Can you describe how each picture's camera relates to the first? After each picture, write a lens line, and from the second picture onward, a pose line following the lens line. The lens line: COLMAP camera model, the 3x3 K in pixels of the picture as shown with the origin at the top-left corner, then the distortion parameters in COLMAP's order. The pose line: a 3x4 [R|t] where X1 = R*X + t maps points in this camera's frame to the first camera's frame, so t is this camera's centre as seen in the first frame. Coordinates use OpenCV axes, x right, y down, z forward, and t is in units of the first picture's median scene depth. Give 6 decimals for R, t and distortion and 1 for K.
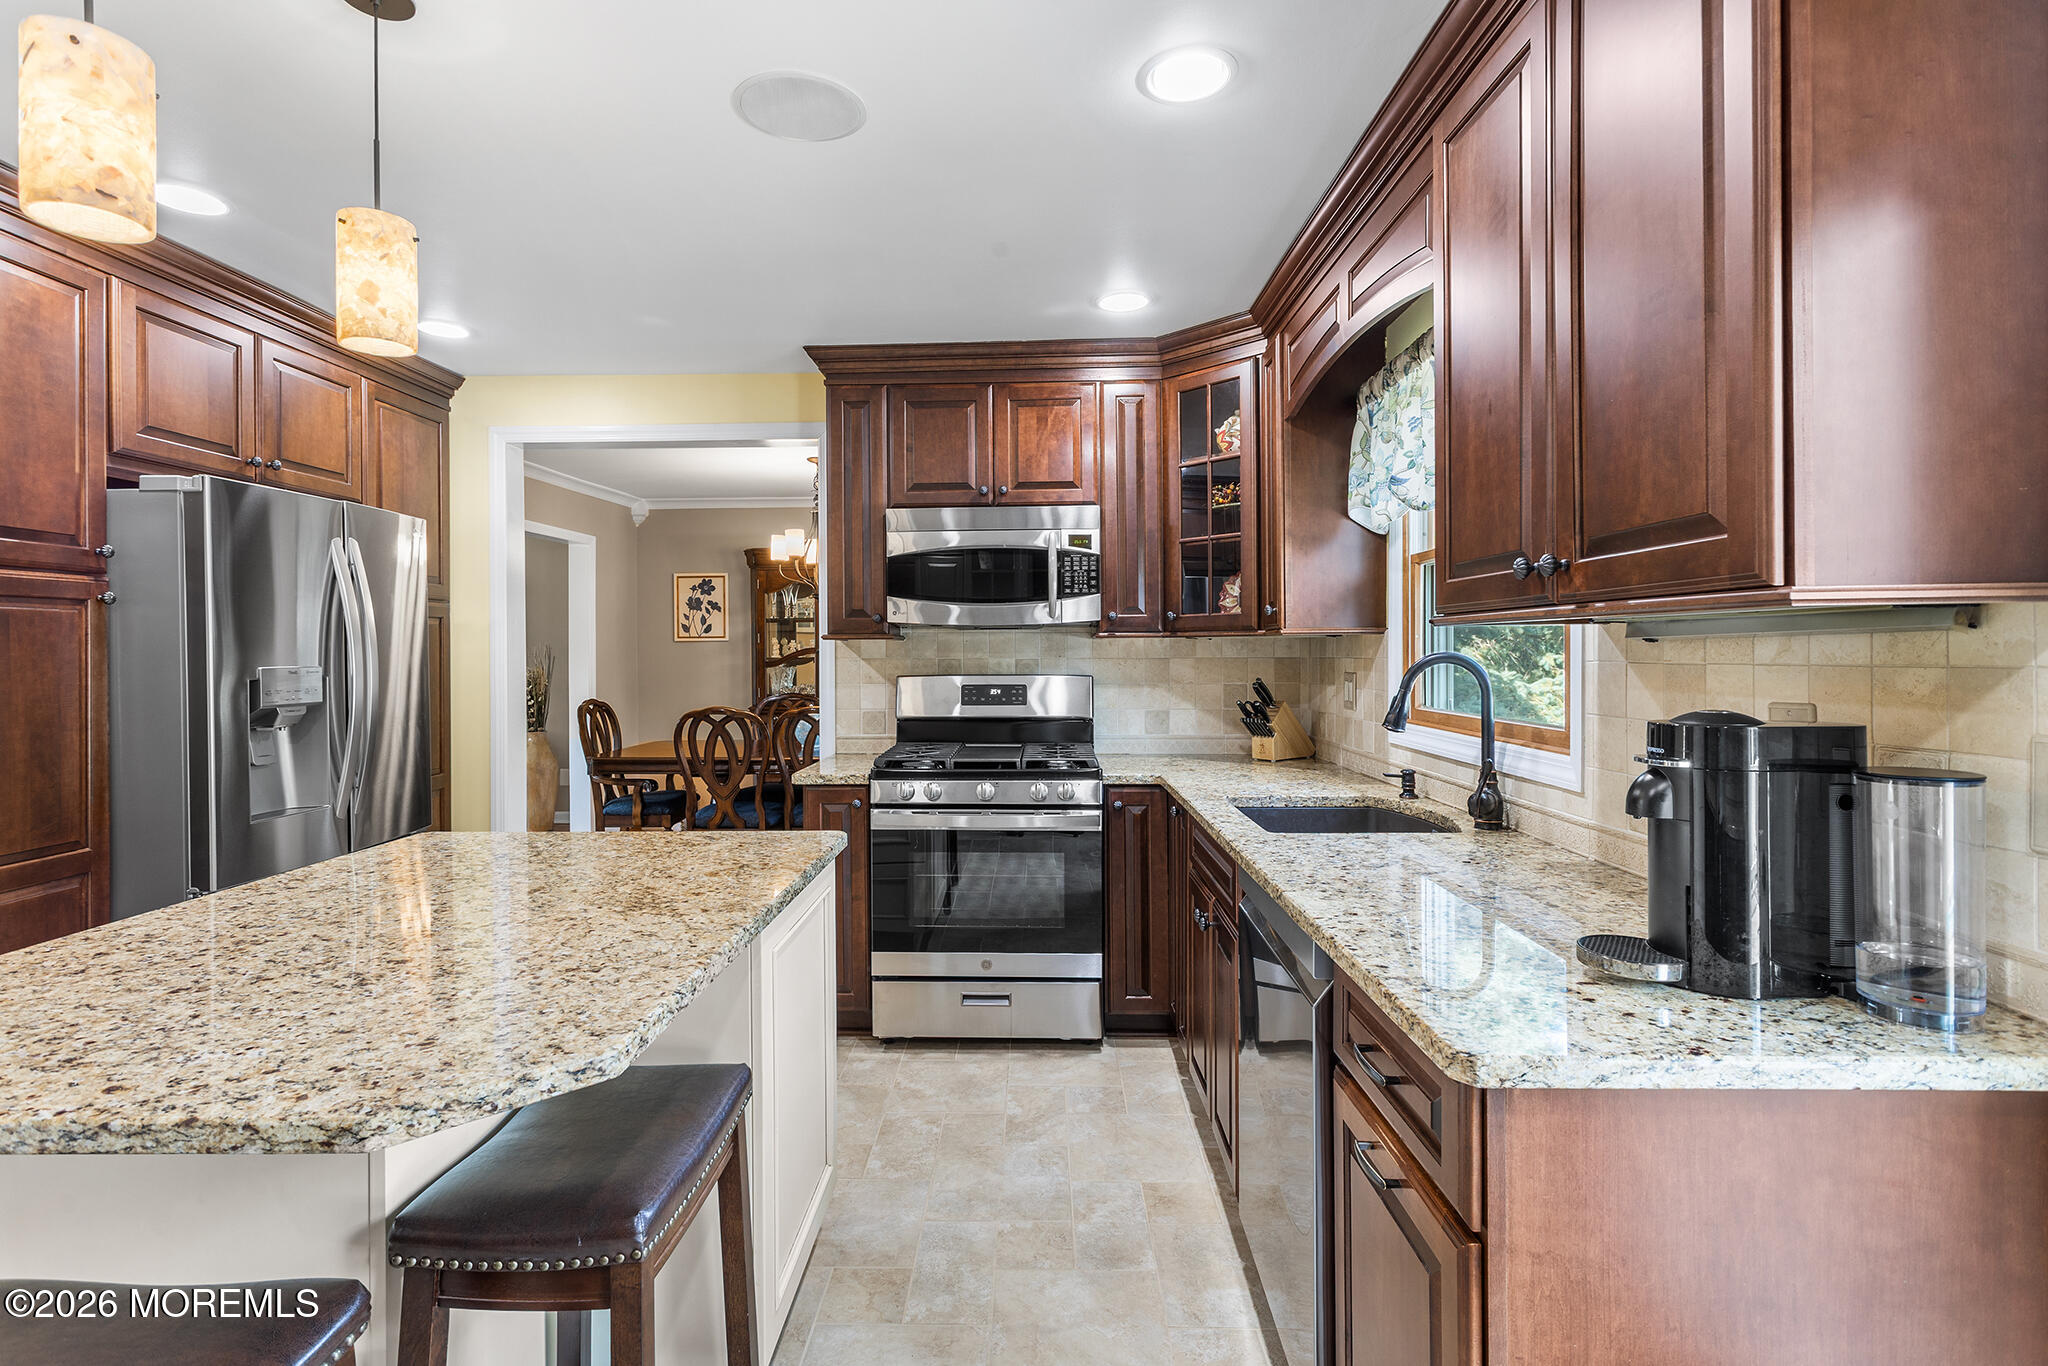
lens RADIAL K [[984.0, 0, 1008.7], [0, 984.0, 655.1], [0, 0, 1]] dist [0.000942, 0.001287]
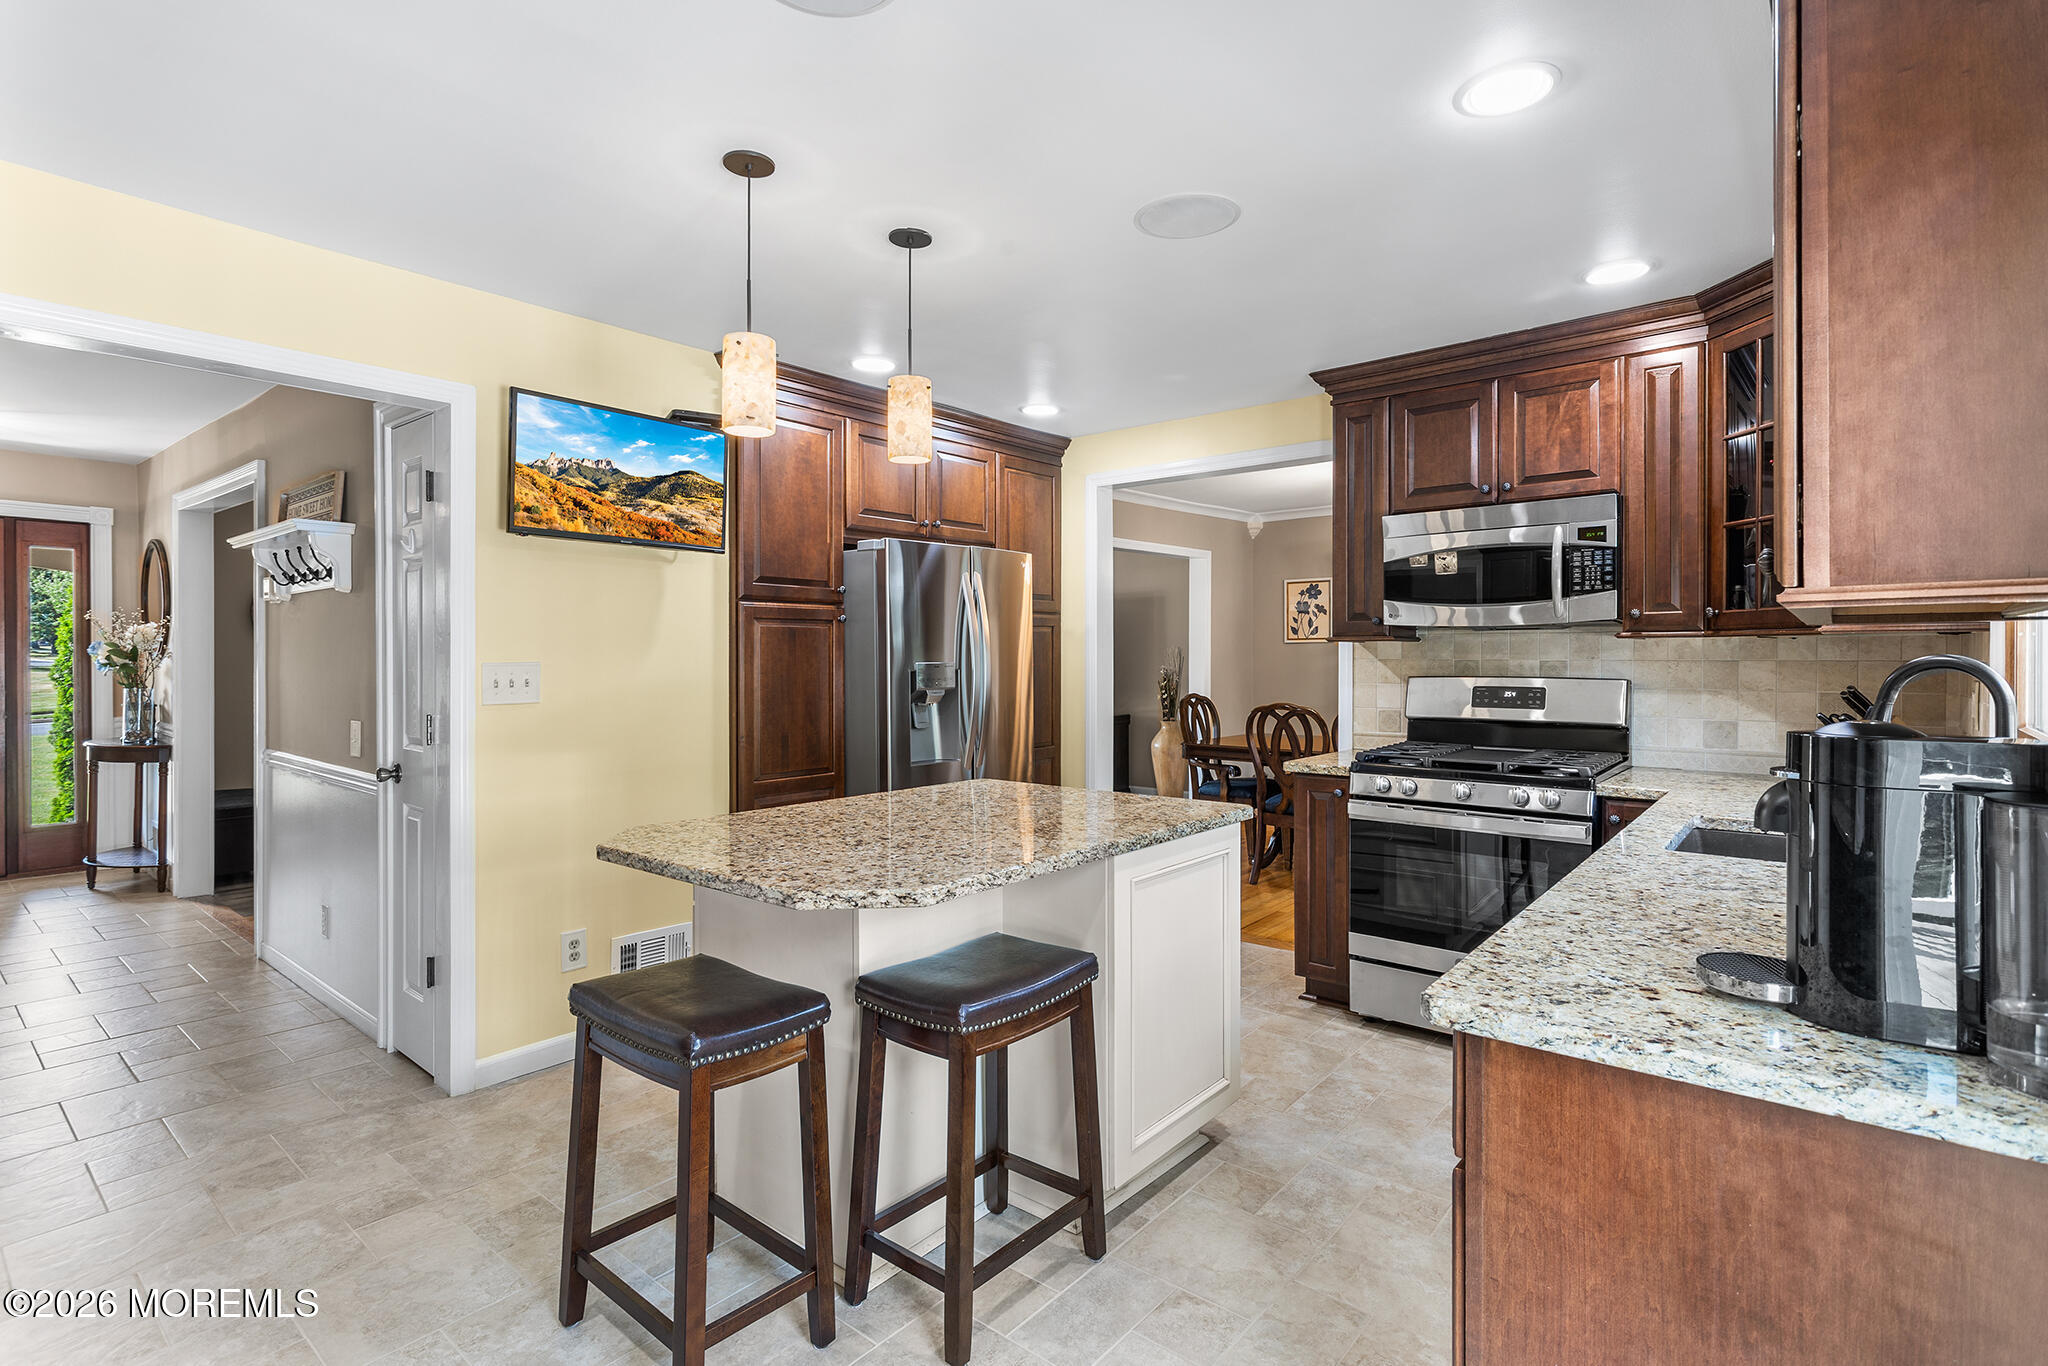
lens RADIAL K [[991.2, 0, 1025.8], [0, 991.2, 661.6], [0, 0, 1]] dist [0.002272, 0.000891]
pose [[0.786749, 0.007194, -0.617231, 0.232178], [-0.003266, 0.999967, 0.007491, -0.000734], [0.617265, -0.003878, 0.786746, -0.065947]]
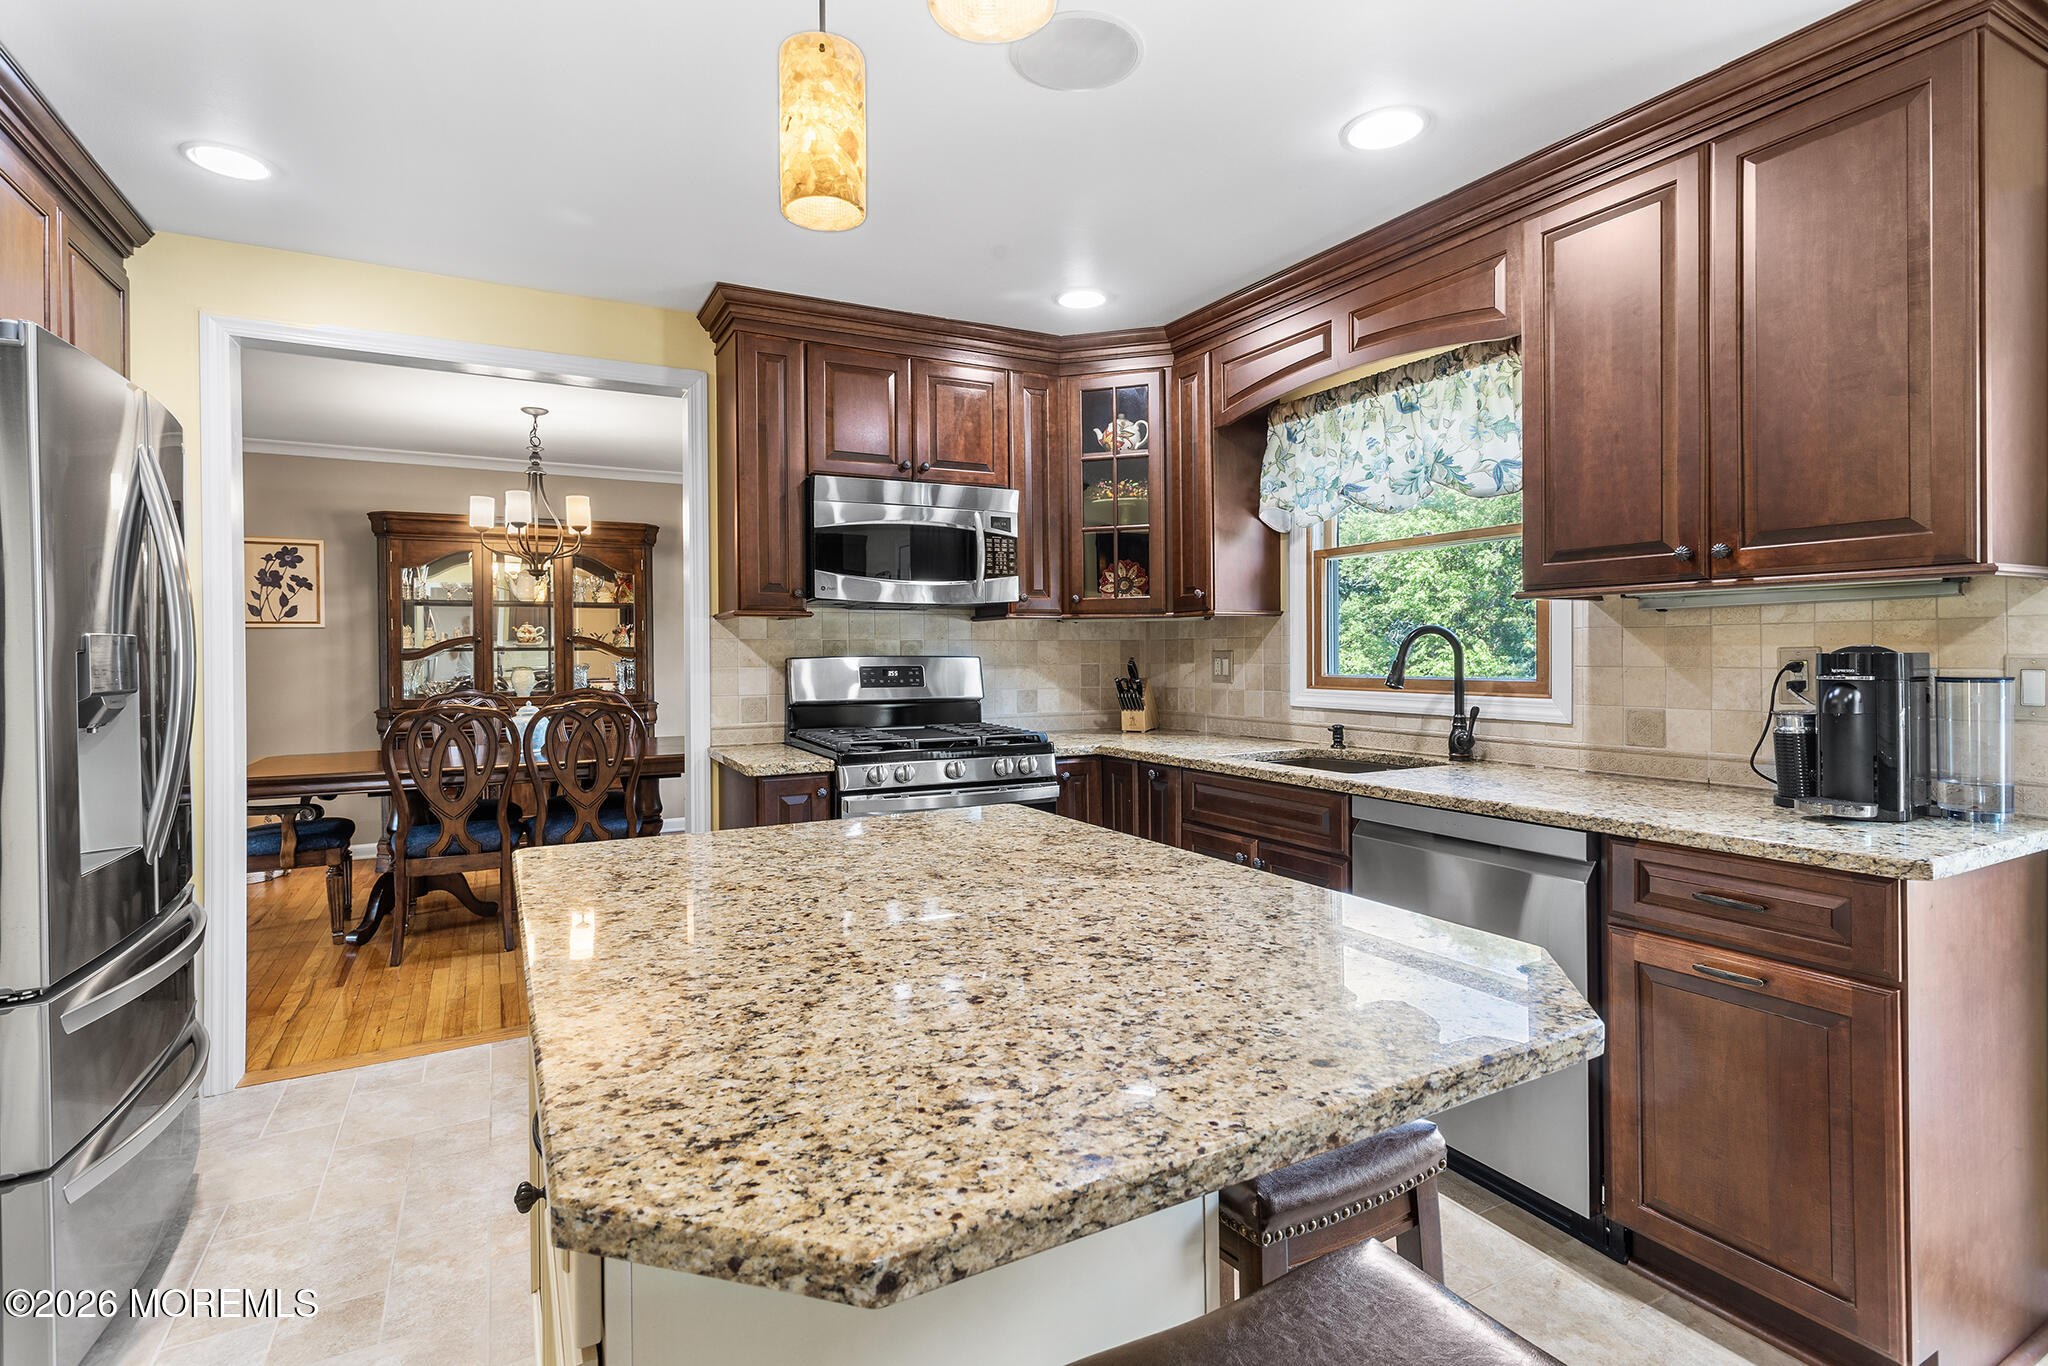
lens RADIAL K [[983.7, 0, 1021.5], [0, 983.7, 650.6], [0, 0, 1]] dist [-0.001040, -0.000162]
pose [[0.864580, 0.000331, 0.502495, -0.425704], [0.003758, 0.999968, -0.007125, 0.024119], [-0.502481, 0.008049, 0.864551, 0.107120]]
